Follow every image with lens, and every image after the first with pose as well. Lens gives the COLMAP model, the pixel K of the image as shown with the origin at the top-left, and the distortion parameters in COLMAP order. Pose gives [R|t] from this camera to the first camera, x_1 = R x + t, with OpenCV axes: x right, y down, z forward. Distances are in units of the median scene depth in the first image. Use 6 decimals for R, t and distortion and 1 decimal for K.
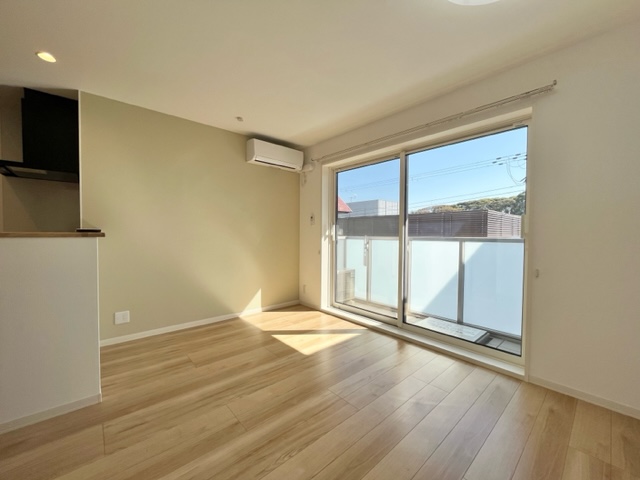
lens RADIAL K [[259.6, 0, 320.0], [0, 259.6, 240.0], [0, 0, 1]] dist [-0.007996, 0.000050]
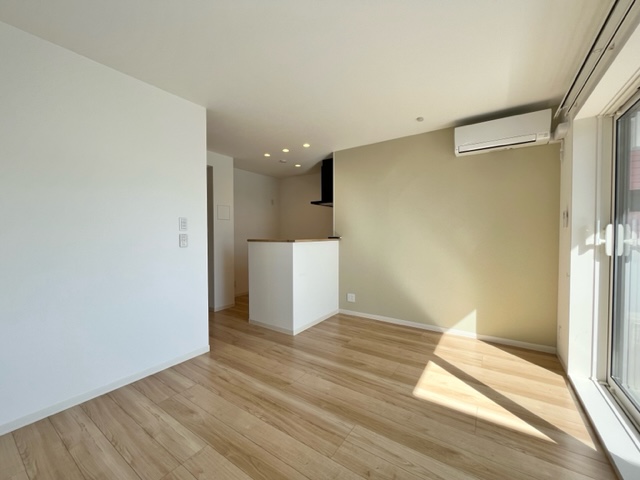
lens RADIAL K [[259.6, 0, 320.0], [0, 259.6, 240.0], [0, 0, 1]] dist [-0.007996, 0.000050]
pose [[0.243860, 0.011485, -0.969743, 0.596066], [-0.022931, 0.999719, 0.006074, -0.026499], [0.969539, 0.020756, 0.244054, 0.481411]]
